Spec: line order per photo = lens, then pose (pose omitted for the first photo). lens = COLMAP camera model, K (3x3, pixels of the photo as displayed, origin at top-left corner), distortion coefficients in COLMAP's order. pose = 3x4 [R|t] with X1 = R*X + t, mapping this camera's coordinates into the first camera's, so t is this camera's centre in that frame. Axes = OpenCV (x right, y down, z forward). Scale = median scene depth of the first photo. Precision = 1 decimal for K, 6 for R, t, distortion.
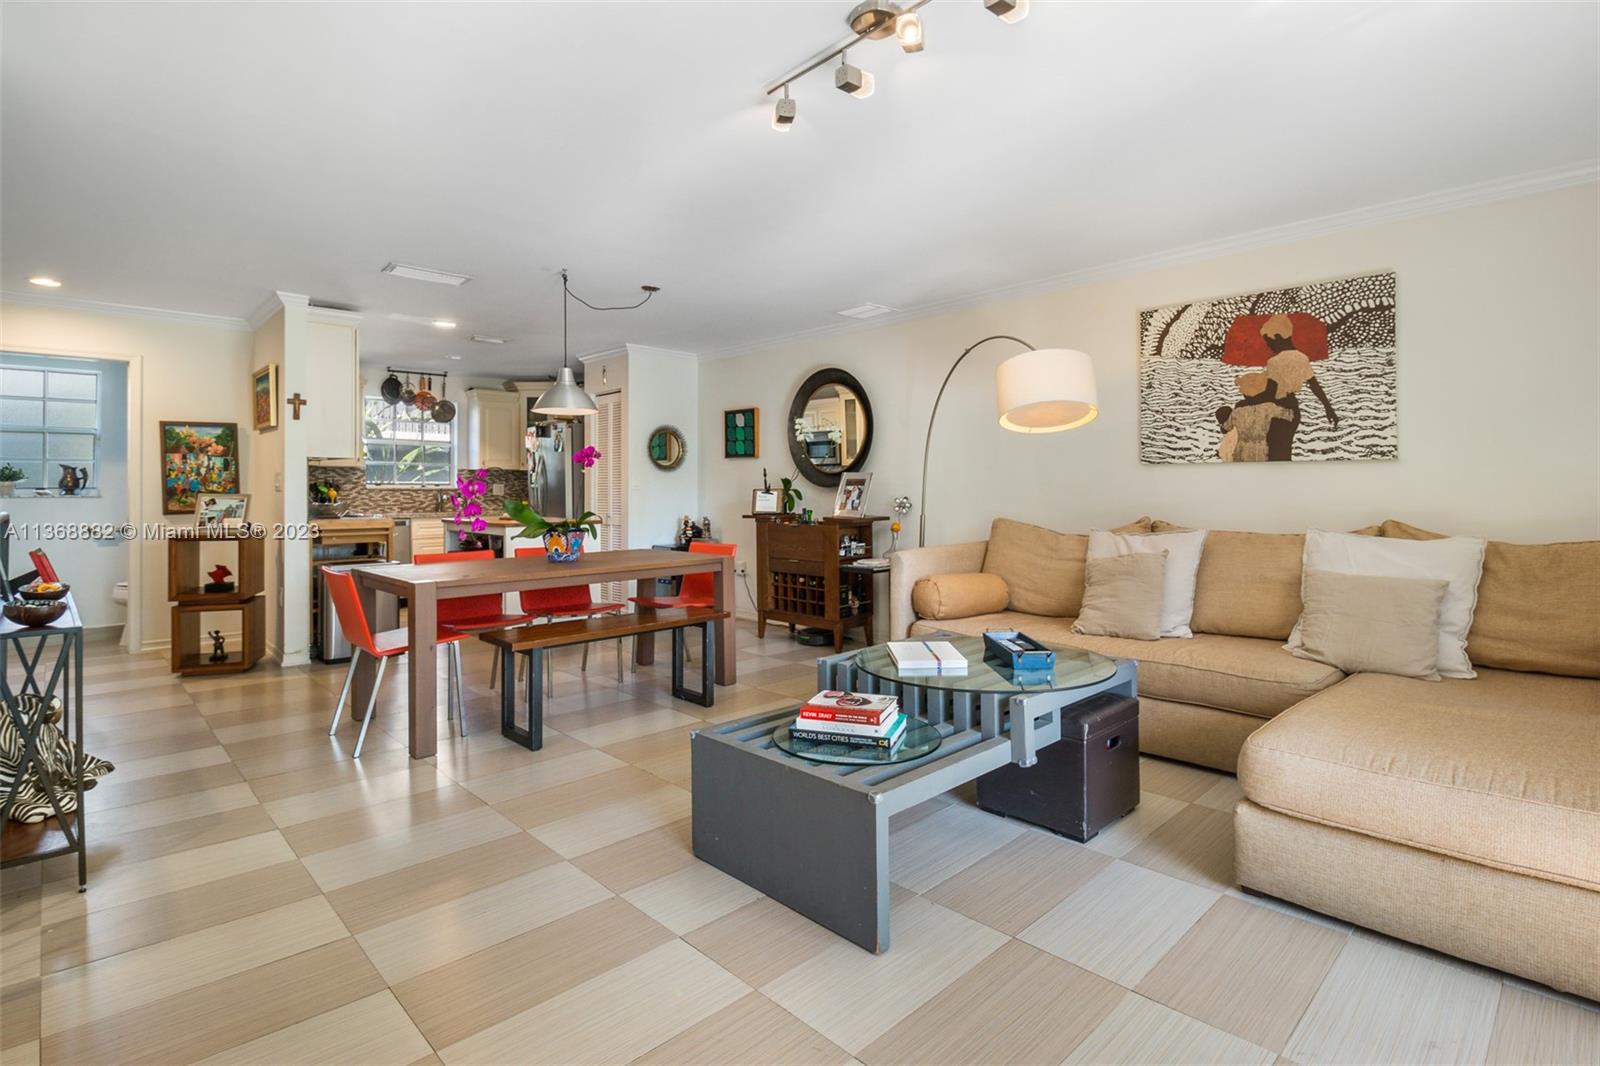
lens RADIAL K [[773.3, 0, 801.6], [0, 773.3, 493.3], [0, 0, 1]] dist [-0.004364, -0.000942]
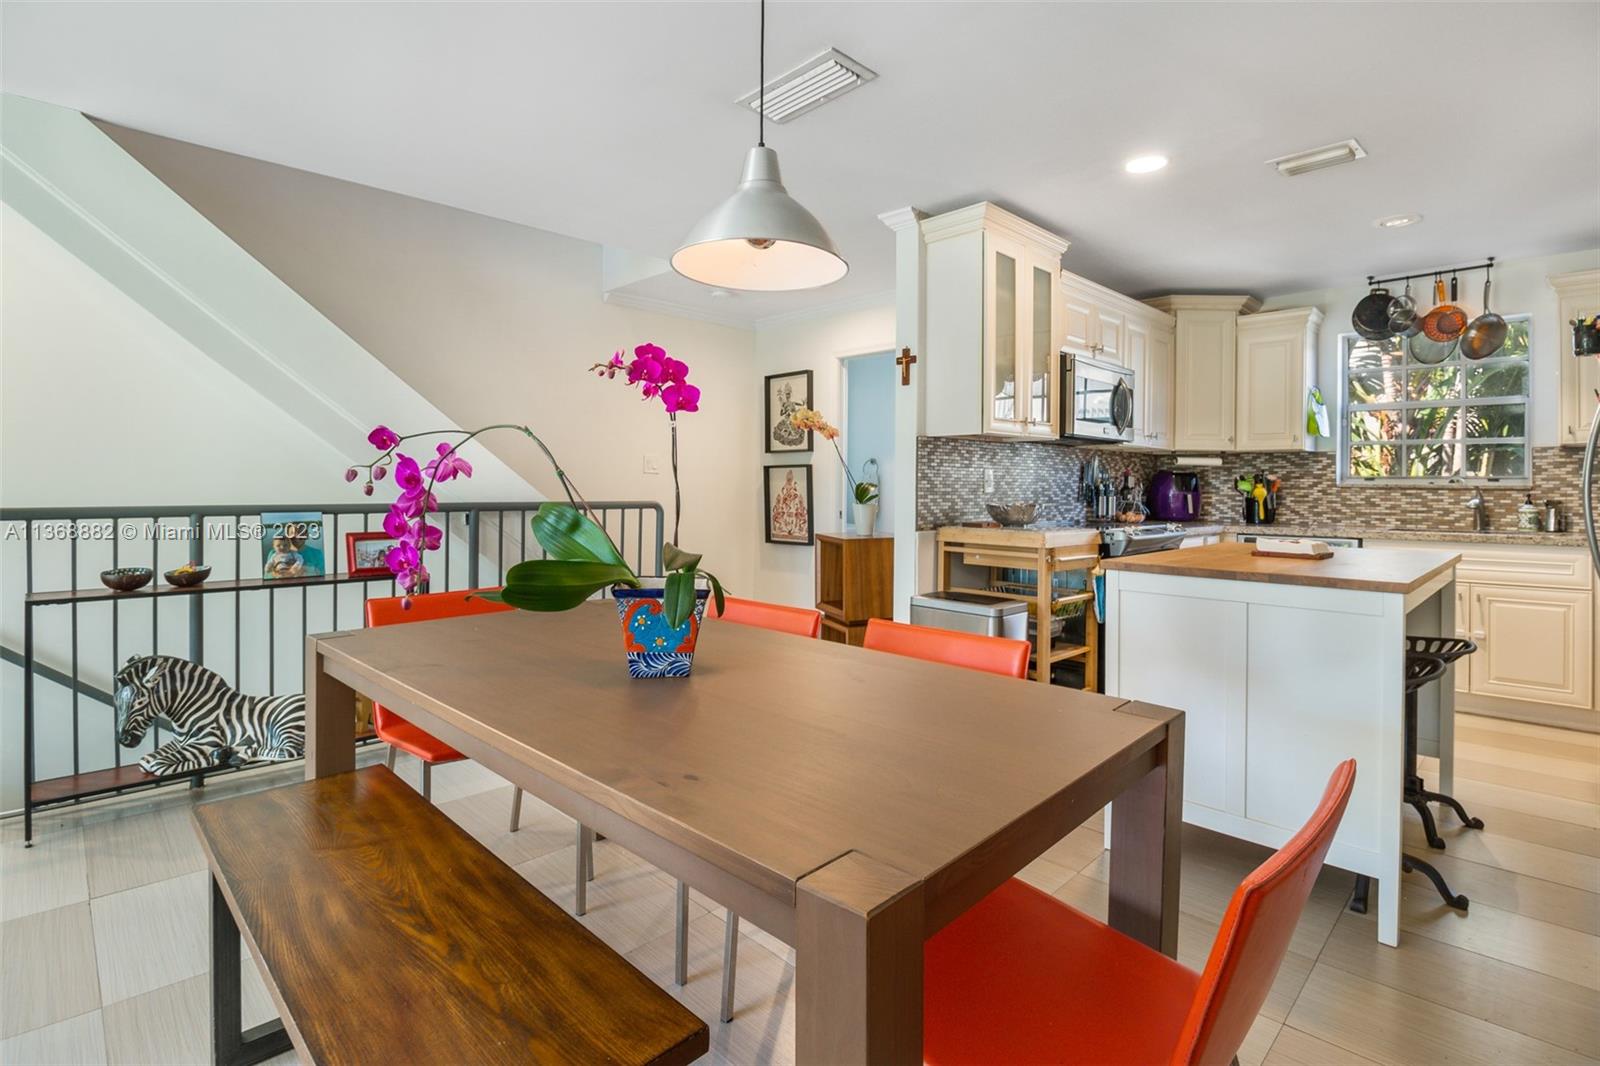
lens RADIAL K [[770.0, 0, 801.8], [0, 770.0, 483.2], [0, 0, 1]] dist [-0.003646, -0.008744]
pose [[0.015671, -0.002599, -0.999874, 0.037206], [-0.013010, 0.999911, -0.002803, -0.000584], [0.999793, 0.013052, 0.015636, 0.553980]]
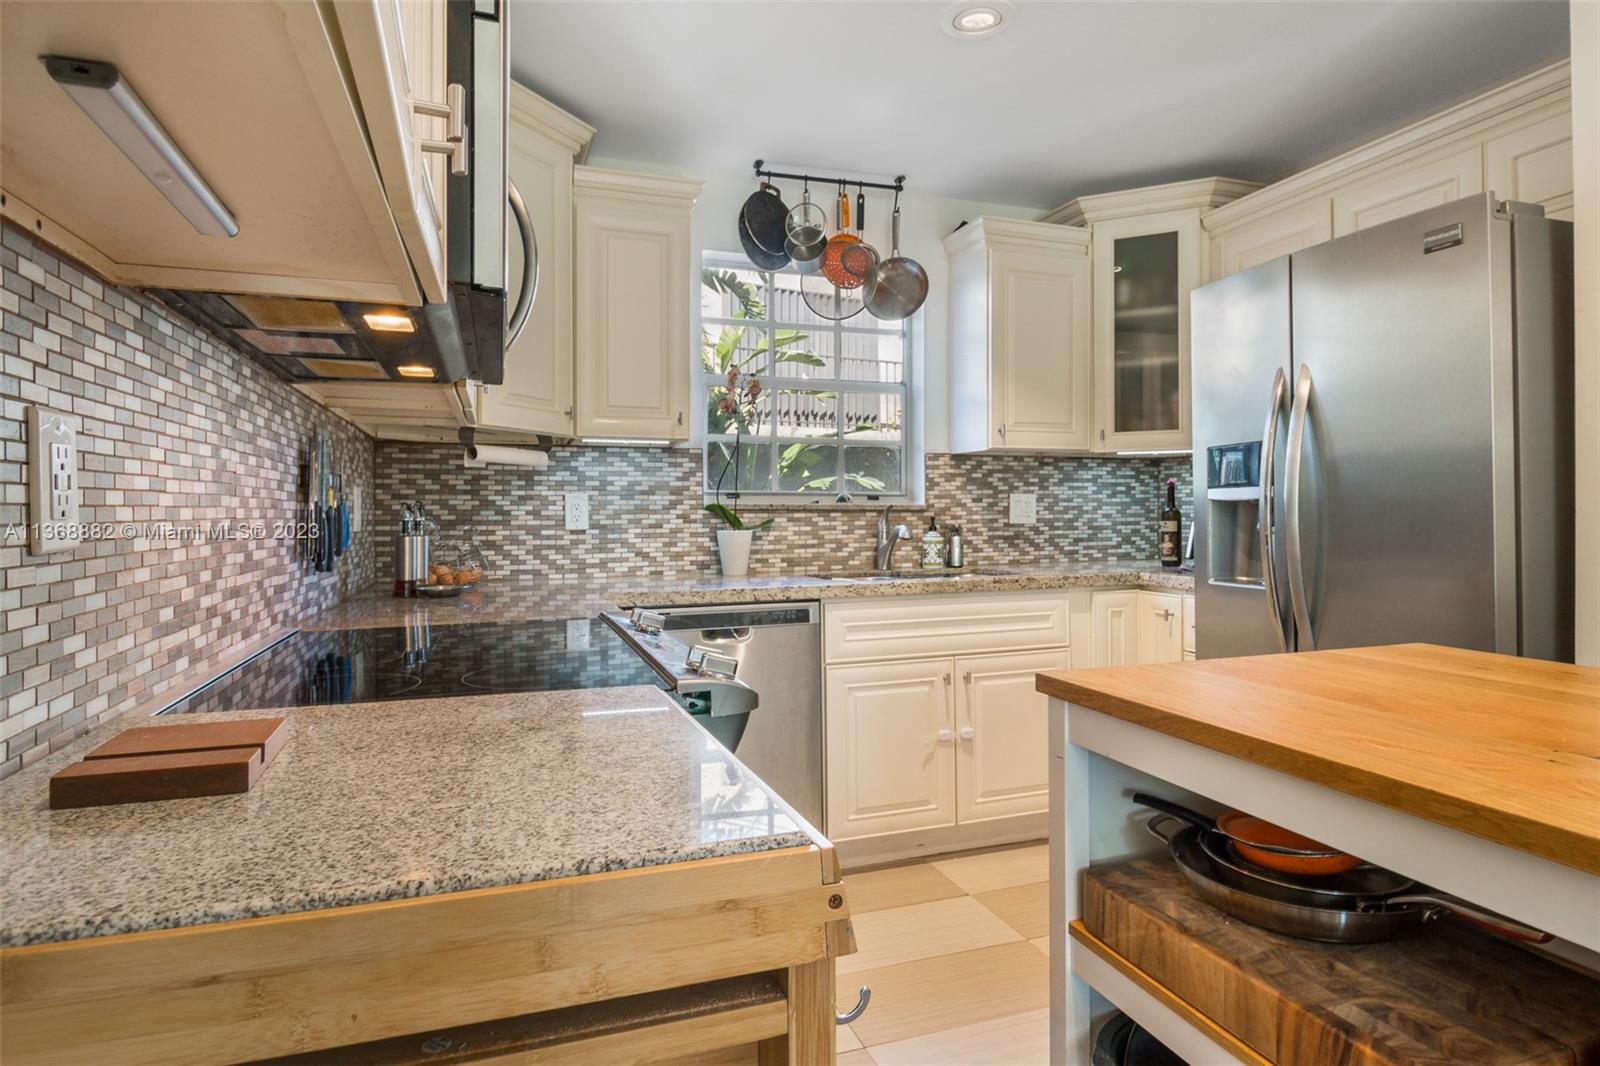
lens RADIAL K [[893.5, 0, 809.0], [0, 893.5, 516.1], [0, 0, 1]] dist [0.000593, 0.000077]
pose [[0.909596, -0.001209, -0.415492, -0.338148], [0.000932, 0.999999, -0.000871, -0.001031], [0.415492, 0.000405, 0.909597, 0.626870]]
